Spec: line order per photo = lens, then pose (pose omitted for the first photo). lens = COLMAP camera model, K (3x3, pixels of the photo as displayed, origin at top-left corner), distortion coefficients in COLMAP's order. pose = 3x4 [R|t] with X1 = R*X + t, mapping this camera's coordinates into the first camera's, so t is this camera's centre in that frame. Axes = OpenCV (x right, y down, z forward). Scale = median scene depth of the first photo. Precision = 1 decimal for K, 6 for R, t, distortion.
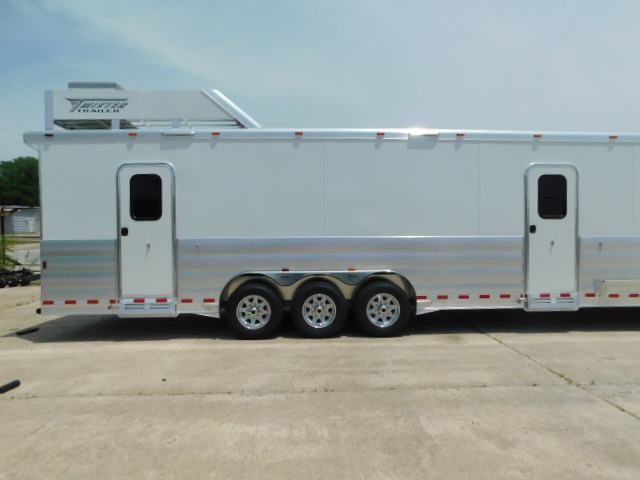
lens RADIAL K [[294.3, 0, 319.2], [0, 294.3, 244.7], [0, 0, 1]] dist [-0.017063, 0.000358]
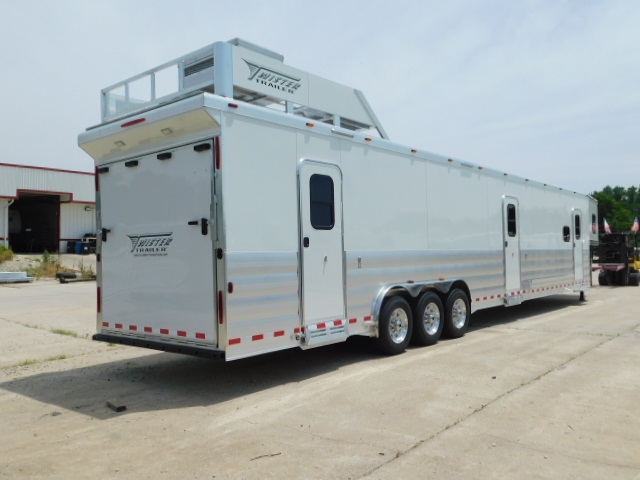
lens RADIAL K [[550.0, 0, 320.0], [0, 550.0, 240.0], [0, 0, 1]] dist [0.013254, 0.003697]
pose [[0.672318, 0.015738, 0.740095, -1.657304], [0.022040, 0.998905, -0.041264, 0.011961], [-0.739934, 0.044054, 0.671235, -0.055297]]
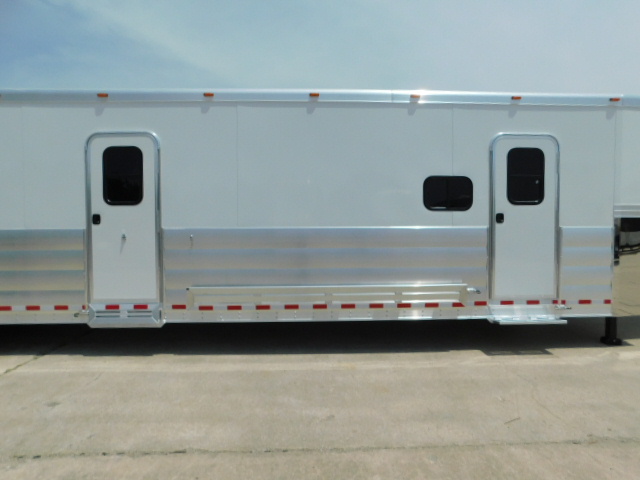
lens RADIAL K [[373.2, 0, 320.0], [0, 373.2, 240.0], [0, 0, 1]] dist [-0.029545, 0.001266]
pose [[0.999999, -0.000509, -0.001294, 1.285301], [0.000518, 0.999973, 0.007279, -0.005483], [0.001290, -0.007280, 0.999973, 0.042906]]
